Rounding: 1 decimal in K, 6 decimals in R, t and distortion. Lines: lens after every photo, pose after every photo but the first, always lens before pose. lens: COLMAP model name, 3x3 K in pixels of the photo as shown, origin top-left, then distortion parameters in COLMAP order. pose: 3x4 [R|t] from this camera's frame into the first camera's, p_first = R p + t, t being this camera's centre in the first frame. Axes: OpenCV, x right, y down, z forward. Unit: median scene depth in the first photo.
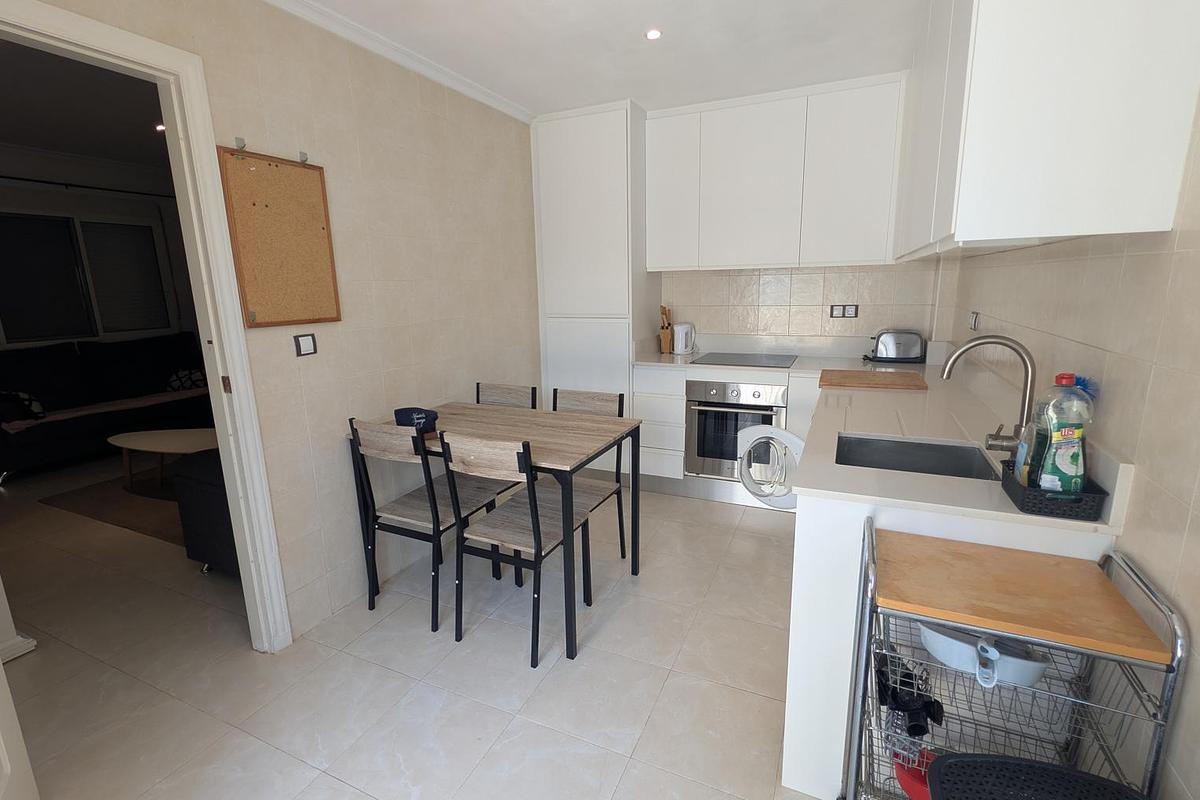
lens RADIAL K [[536.5, 0, 606.4], [0, 536.5, 400.9], [0, 0, 1]] dist [0.001132, 0.001643]
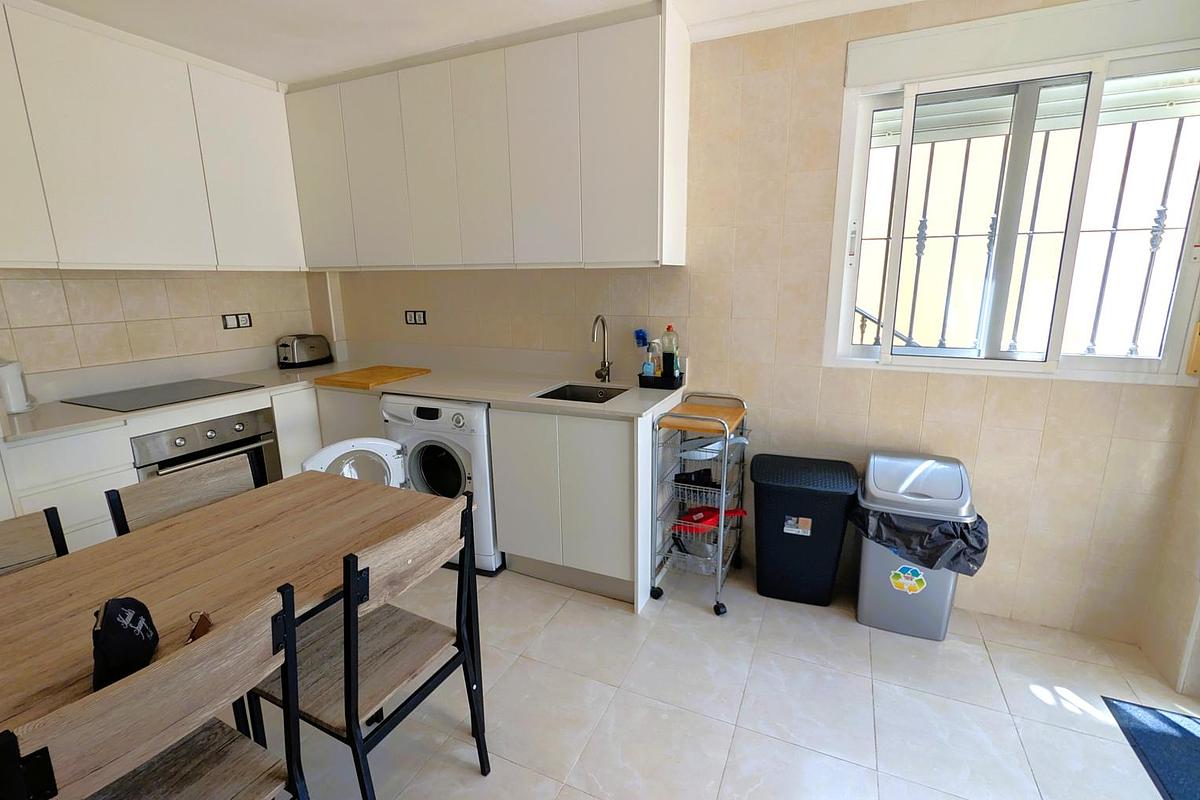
lens RADIAL K [[536.5, 0, 596.2], [0, 536.5, 394.5], [0, 0, 1]] dist [0.001132, 0.001643]
pose [[0.009806, -0.189837, 0.981767, -0.571200], [0.218738, 0.958443, 0.183143, -0.103019], [-0.975734, 0.212953, 0.050923, 0.490517]]
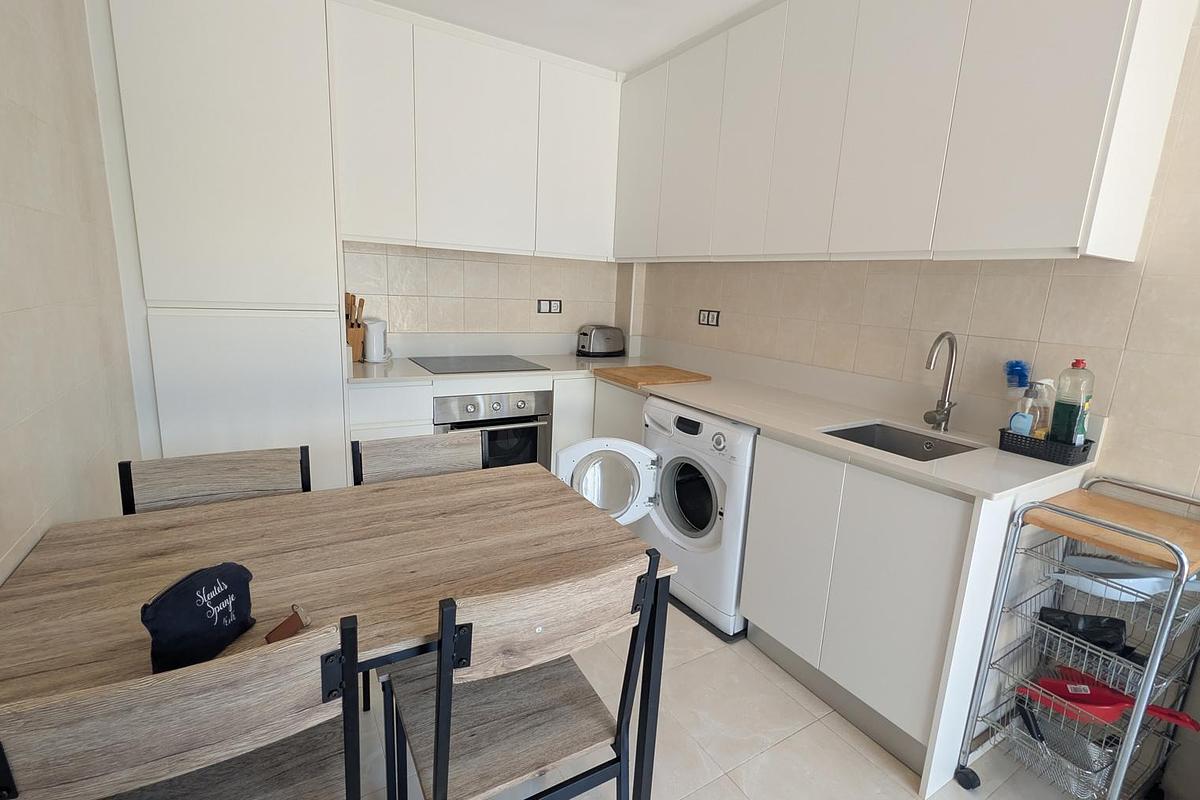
lens RADIAL K [[536.5, 0, 605.3], [0, 536.5, 398.7], [0, 0, 1]] dist [0.001132, 0.001643]
pose [[0.561446, -0.119629, 0.818821, -0.383961], [0.111929, 0.991380, 0.068093, -0.073273], [-0.819909, 0.053420, 0.569996, 0.476979]]
